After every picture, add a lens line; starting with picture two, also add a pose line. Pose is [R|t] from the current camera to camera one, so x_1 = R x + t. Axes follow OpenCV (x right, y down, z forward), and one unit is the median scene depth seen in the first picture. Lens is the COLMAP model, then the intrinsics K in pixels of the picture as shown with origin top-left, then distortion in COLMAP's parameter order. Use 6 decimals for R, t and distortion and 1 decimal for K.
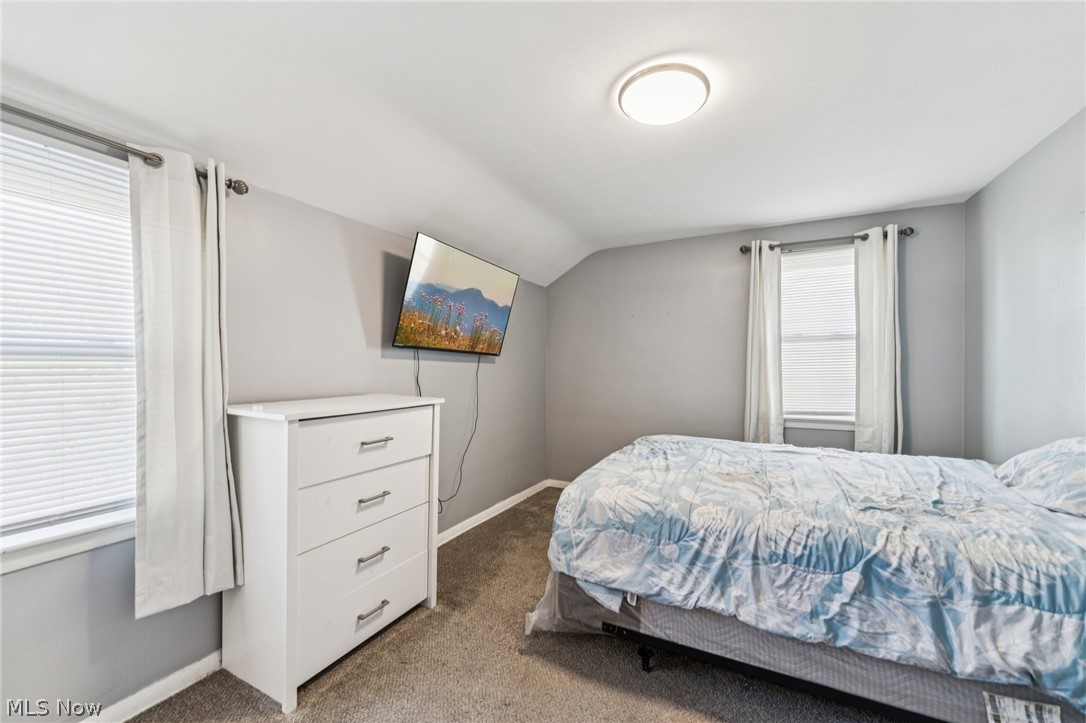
lens RADIAL K [[431.4, 0, 540.5], [0, 431.4, 366.7], [0, 0, 1]] dist [-0.000165, -0.000720]
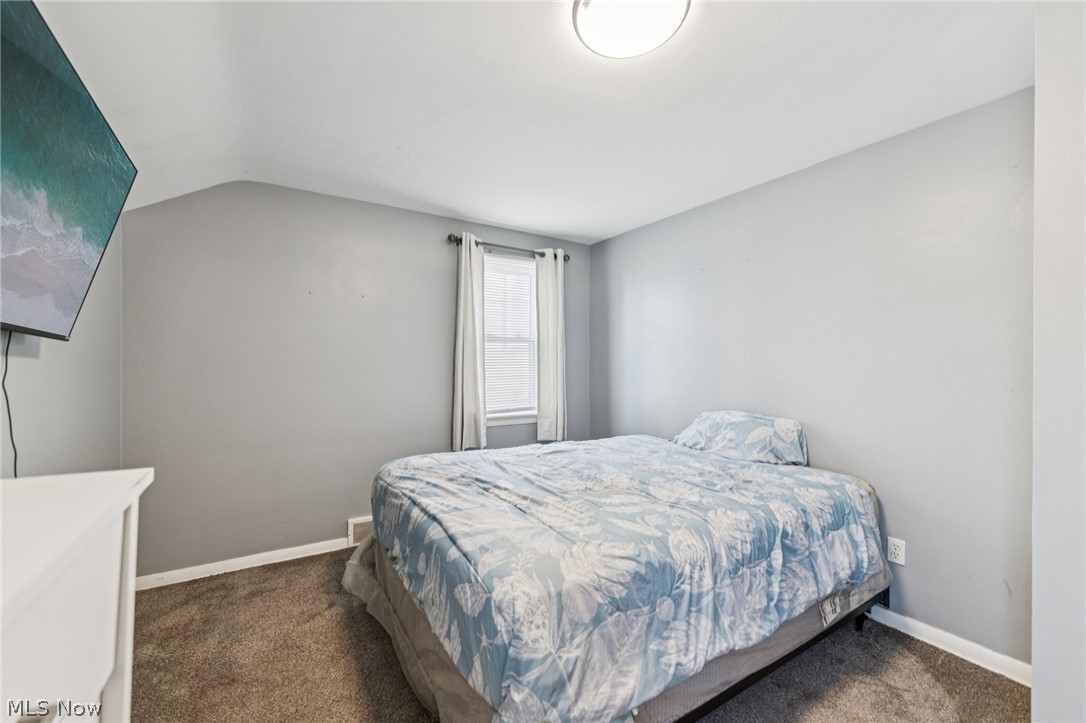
lens RADIAL K [[431.4, 0, 542.1], [0, 431.4, 361.6], [0, 0, 1]] dist [-0.000165, -0.000720]
pose [[0.512497, 0.009395, 0.858637, -0.428858], [-0.003081, 0.999954, -0.009102, -0.003968], [-0.858683, 0.002020, 0.512503, 0.724882]]
